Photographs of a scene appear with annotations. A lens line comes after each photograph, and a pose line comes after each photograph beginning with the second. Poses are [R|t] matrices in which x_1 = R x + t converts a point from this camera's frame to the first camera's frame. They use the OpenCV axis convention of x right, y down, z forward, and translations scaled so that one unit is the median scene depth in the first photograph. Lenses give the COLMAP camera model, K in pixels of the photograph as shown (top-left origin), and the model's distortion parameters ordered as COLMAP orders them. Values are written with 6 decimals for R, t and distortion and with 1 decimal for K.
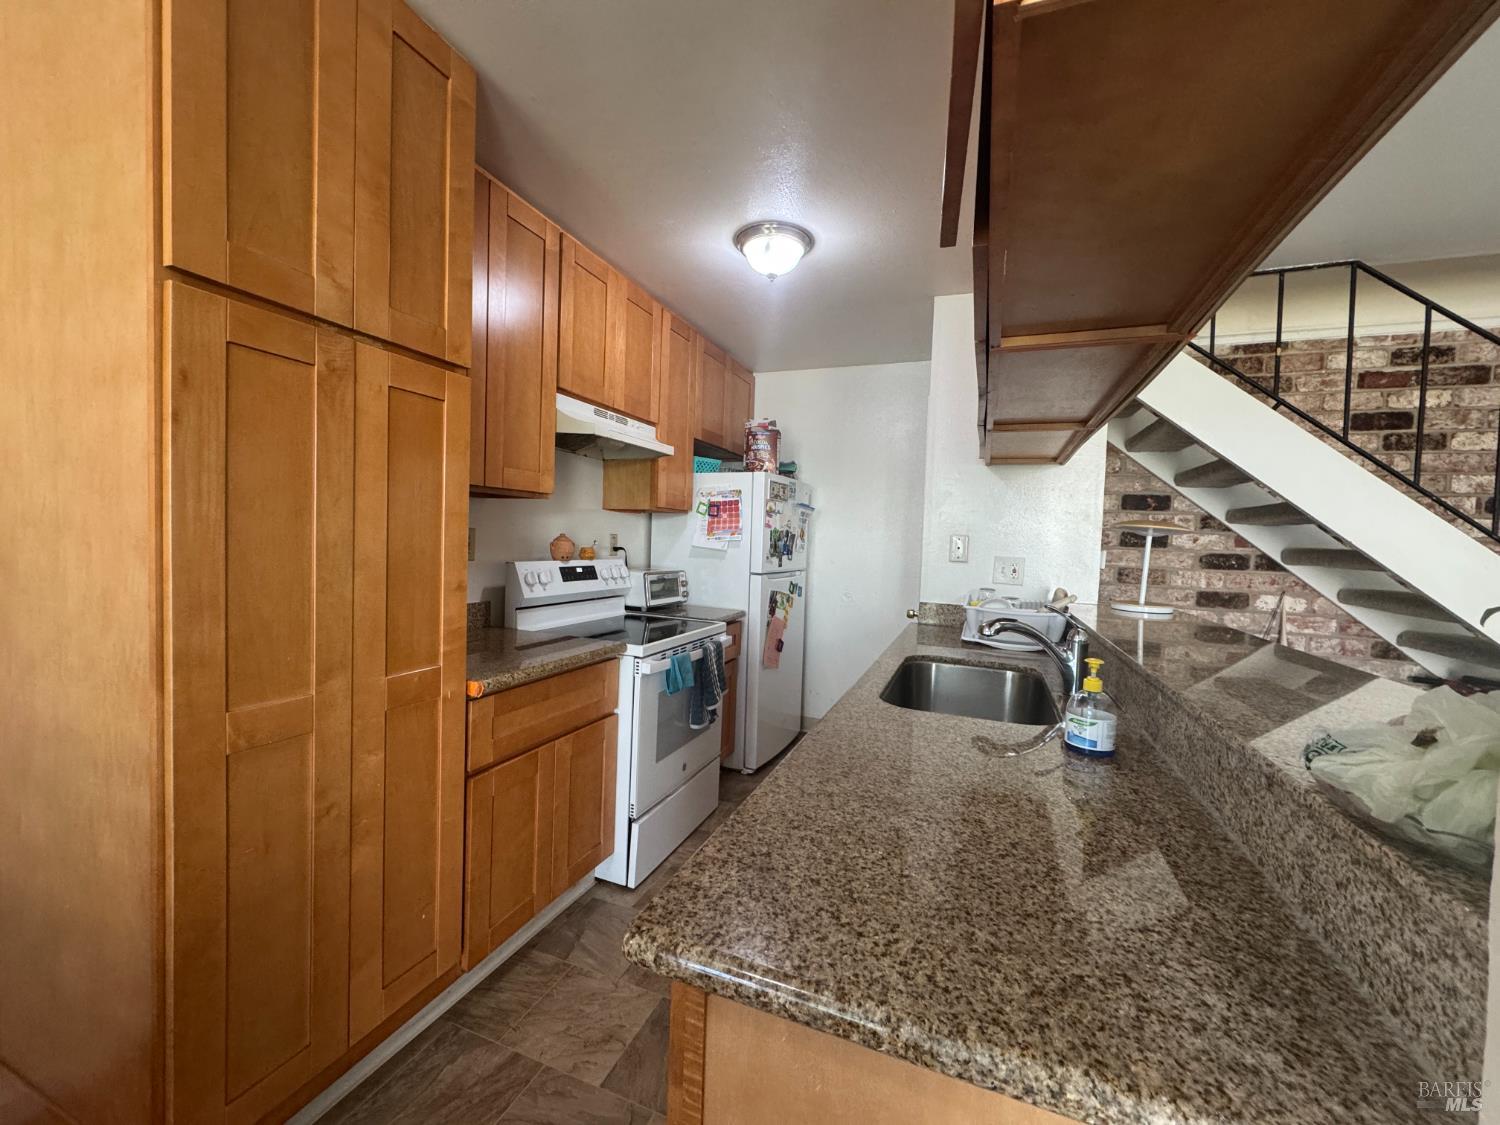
lens RADIAL K [[595.0, 0, 747.0], [0, 595.0, 564.0], [0, 0, 1]] dist [-0.003739, 0.000948]
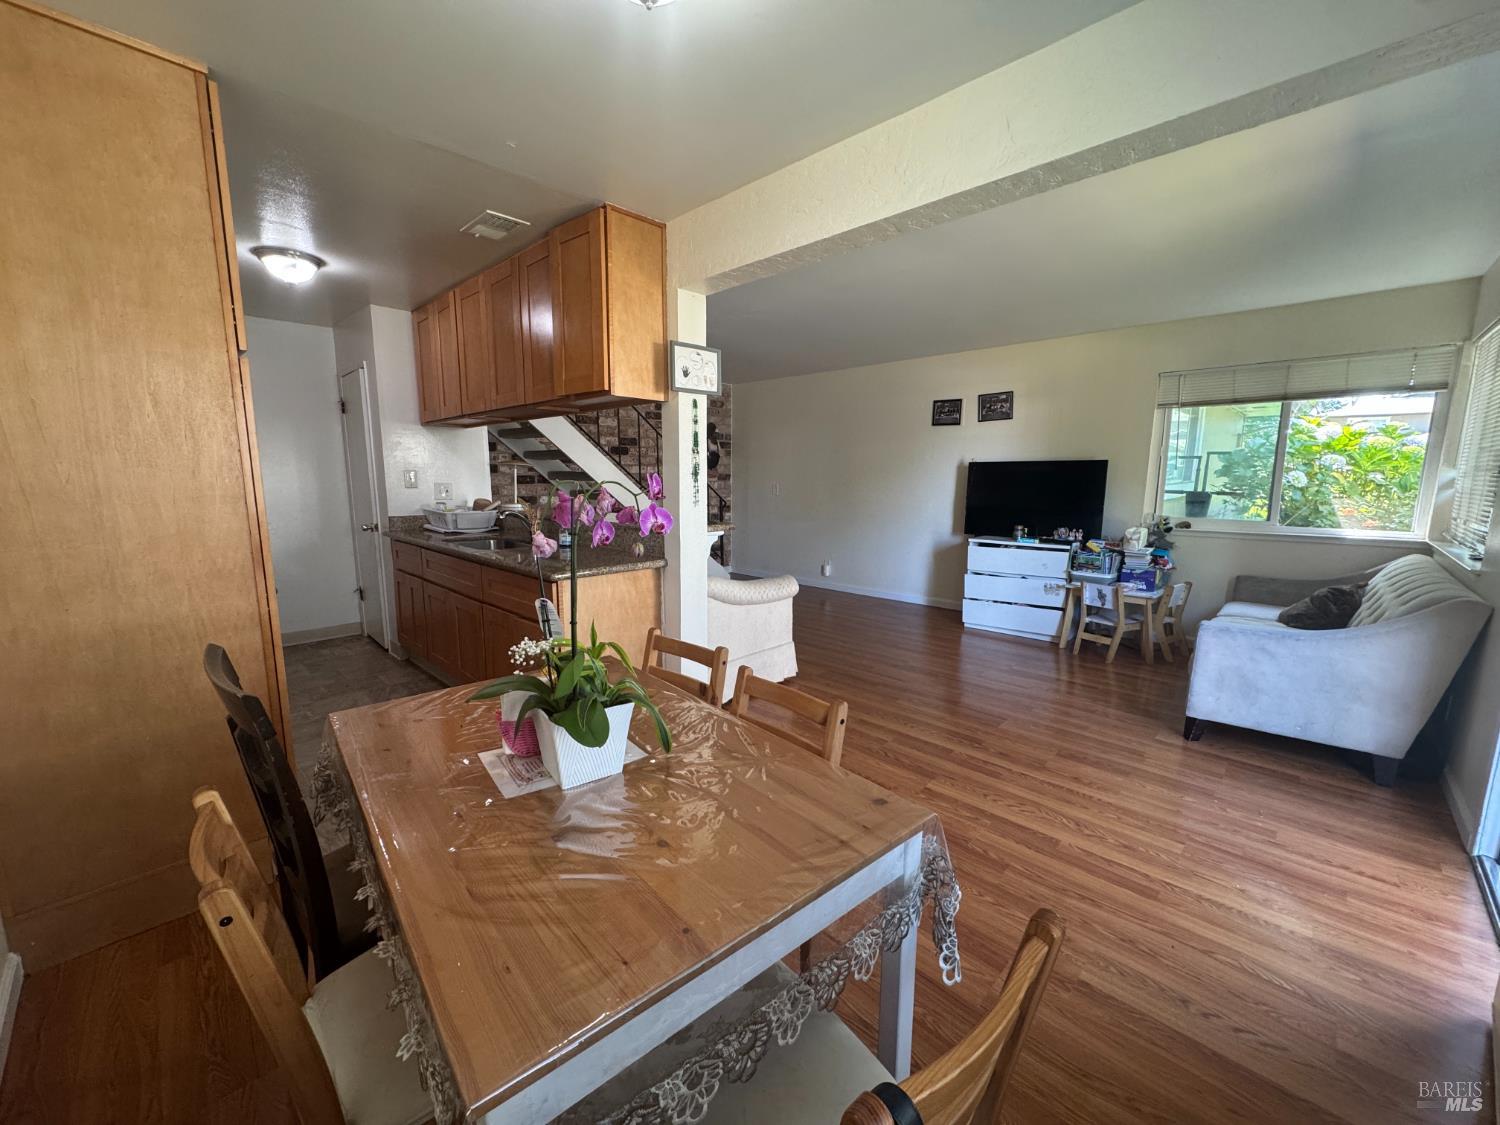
lens RADIAL K [[595.0, 0, 754.7], [0, 595.0, 563.8], [0, 0, 1]] dist [-0.003739, 0.000948]
pose [[0.376429, -0.174911, 0.909784, -0.815867], [0.051811, 0.984454, 0.167830, -0.024391], [-0.924996, -0.016039, 0.379639, -0.456134]]
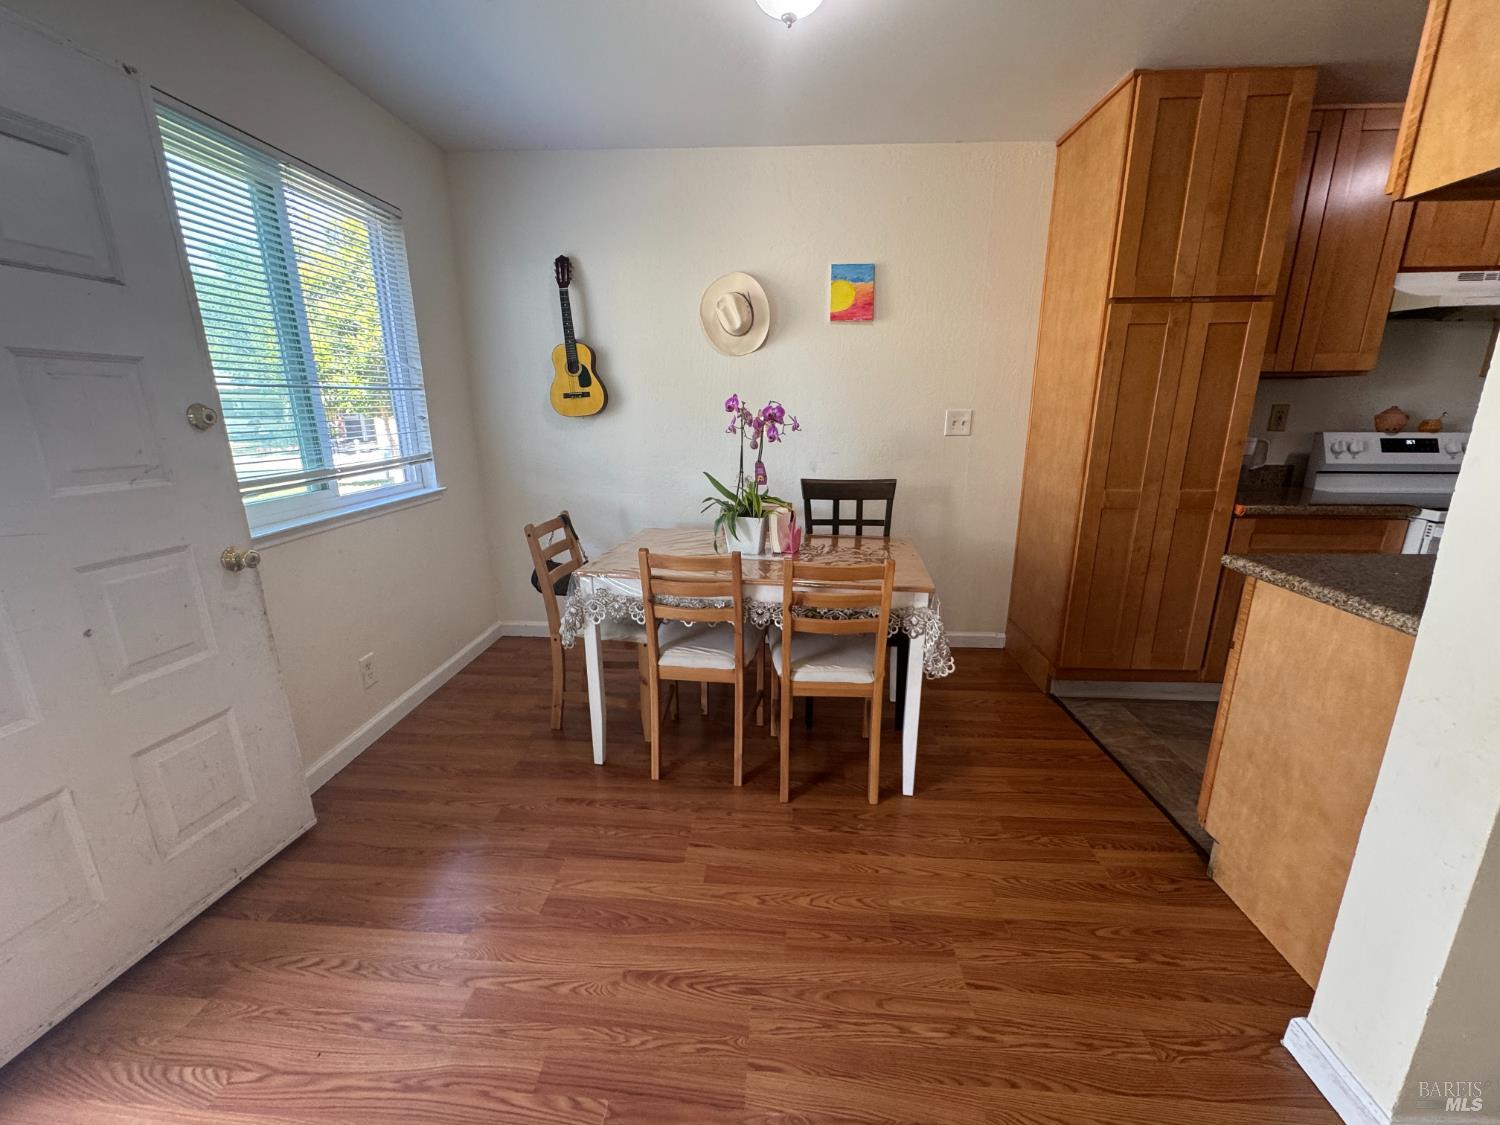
lens RADIAL K [[595.0, 0, 753.0], [0, 595.0, 560.9], [0, 0, 1]] dist [-0.003739, 0.000948]
pose [[0.314289, 0.199876, -0.928047, 0.382777], [-0.024581, 0.978970, 0.202519, 0.033684], [0.949009, -0.040837, 0.312593, -0.441914]]
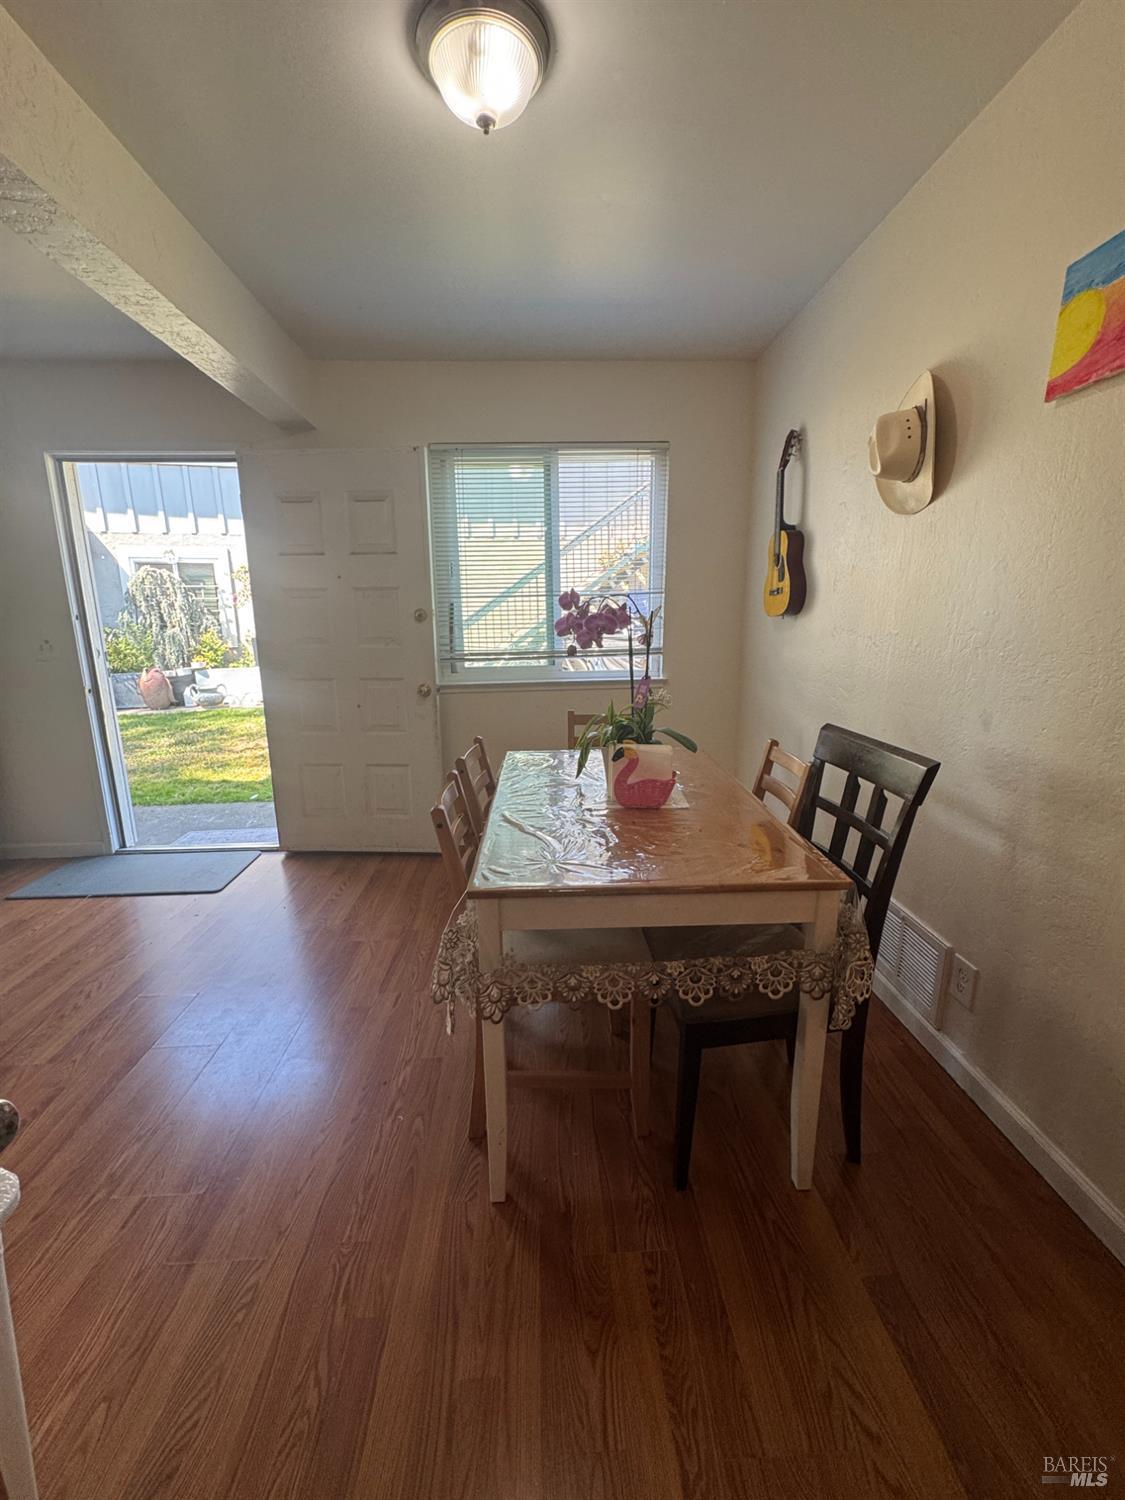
lens RADIAL K [[595.0, 0, 558.0], [0, 595.0, 746.7], [0, 0, 1]] dist [-0.003739, 0.000948]
pose [[-0.908581, 0.064280, -0.412734, -0.126706], [-0.038669, 0.970902, 0.236334, -0.009246], [0.415916, 0.230688, -0.879657, 0.425122]]
